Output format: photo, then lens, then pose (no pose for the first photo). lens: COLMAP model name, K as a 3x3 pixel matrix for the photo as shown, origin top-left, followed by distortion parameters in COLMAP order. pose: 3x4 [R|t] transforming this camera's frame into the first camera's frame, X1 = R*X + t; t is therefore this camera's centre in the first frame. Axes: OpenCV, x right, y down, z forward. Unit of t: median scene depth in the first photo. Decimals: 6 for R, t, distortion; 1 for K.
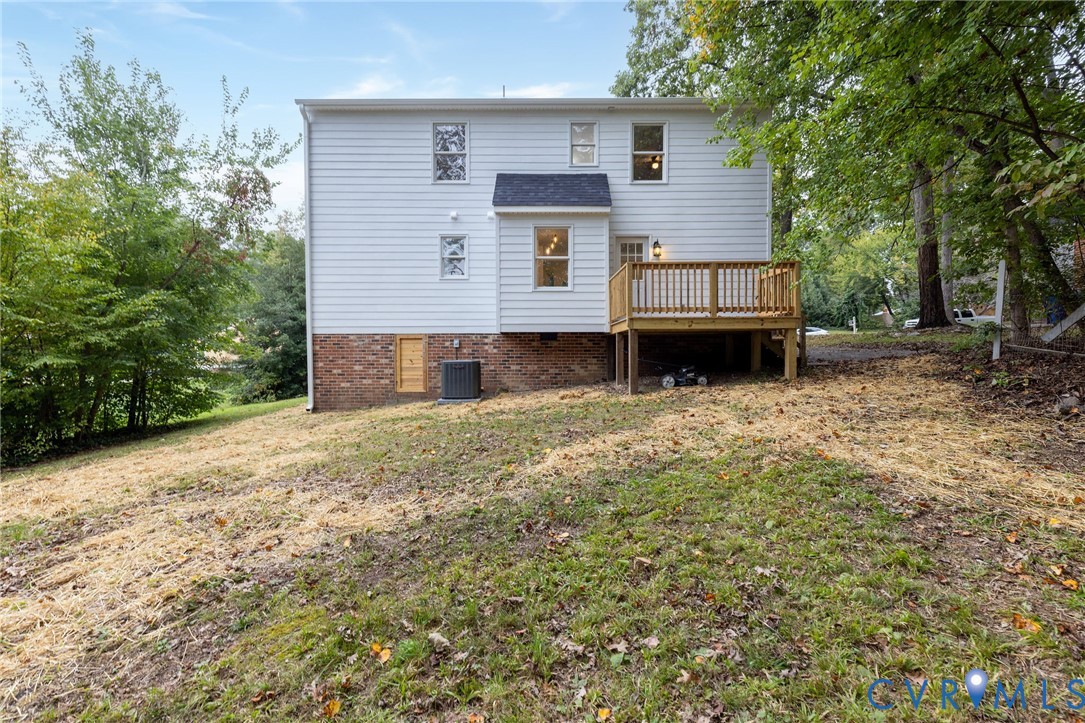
lens RADIAL K [[494.0, 0, 539.9], [0, 494.0, 361.2], [0, 0, 1]] dist [0.005580, -0.002347]
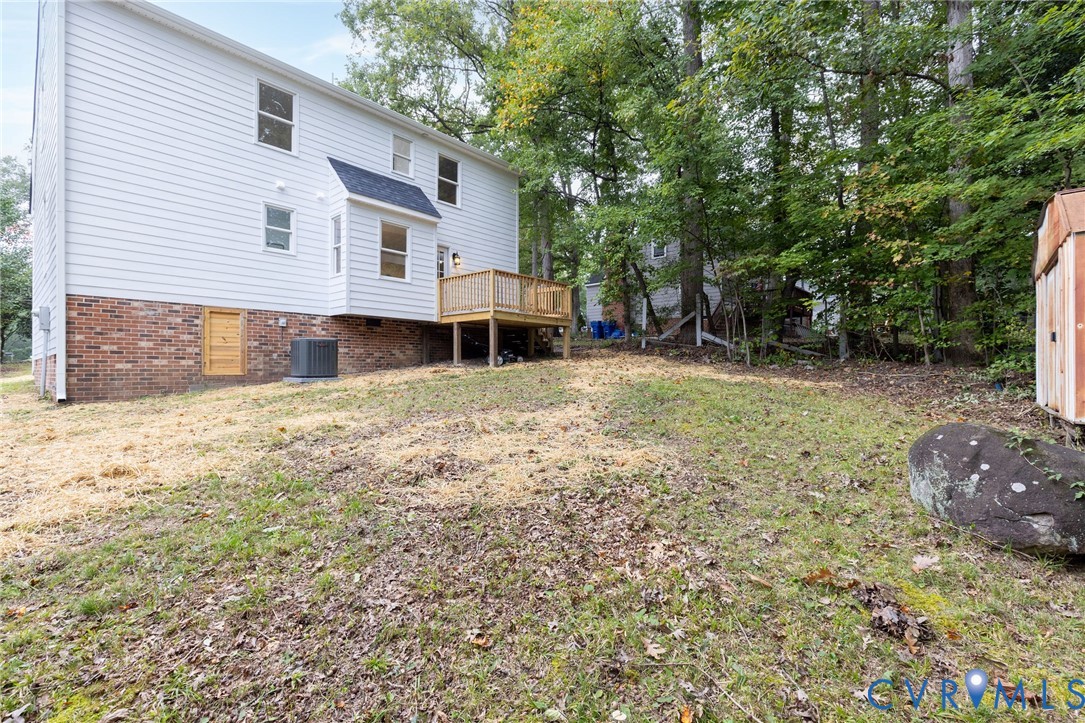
lens RADIAL K [[494.0, 0, 546.5], [0, 494.0, 361.9], [0, 0, 1]] dist [0.005580, -0.002347]
pose [[0.650241, 0.013916, 0.759601, -0.552106], [0.006798, 0.999686, -0.024135, 0.064462], [-0.759698, 0.020857, 0.649942, 0.017185]]
